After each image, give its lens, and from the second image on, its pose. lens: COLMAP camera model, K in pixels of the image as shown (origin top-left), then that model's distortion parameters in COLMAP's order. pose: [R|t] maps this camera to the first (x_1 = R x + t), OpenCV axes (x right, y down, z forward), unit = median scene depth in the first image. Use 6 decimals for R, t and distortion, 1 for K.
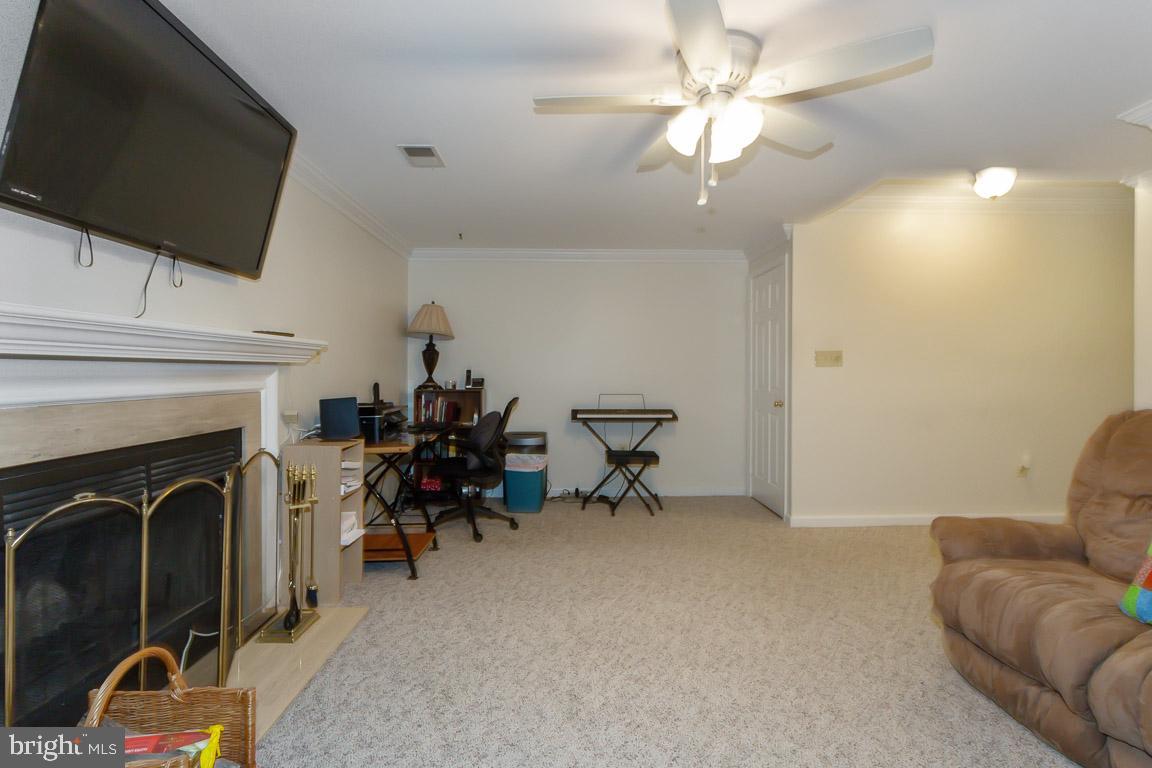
lens RADIAL K [[550.8, 0, 584.8], [0, 550.8, 375.1], [0, 0, 1]] dist [-0.000403, 0.000011]
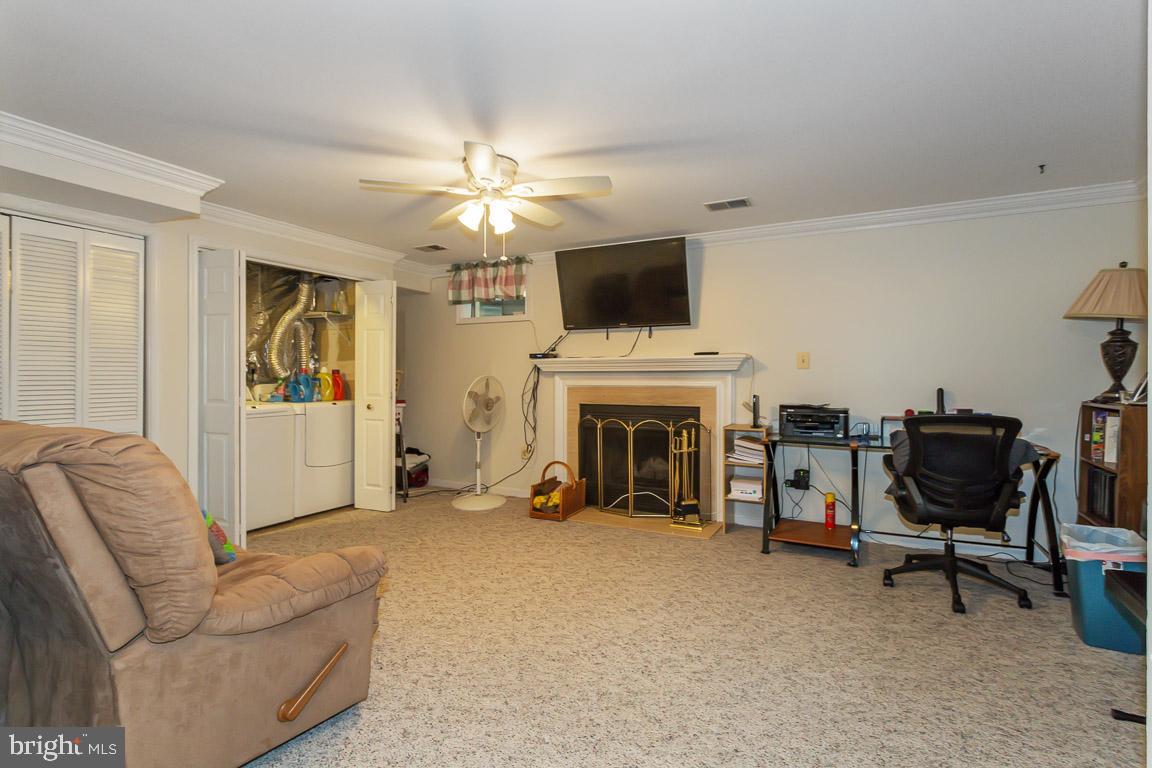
lens RADIAL K [[550.8, 0, 584.8], [0, 550.8, 375.1], [0, 0, 1]] dist [-0.000403, 0.000011]
pose [[-0.492868, -0.004092, -0.870094, 0.989555], [-0.004252, 0.999988, -0.002295, -0.004724], [0.870093, 0.002569, -0.492880, 1.369774]]
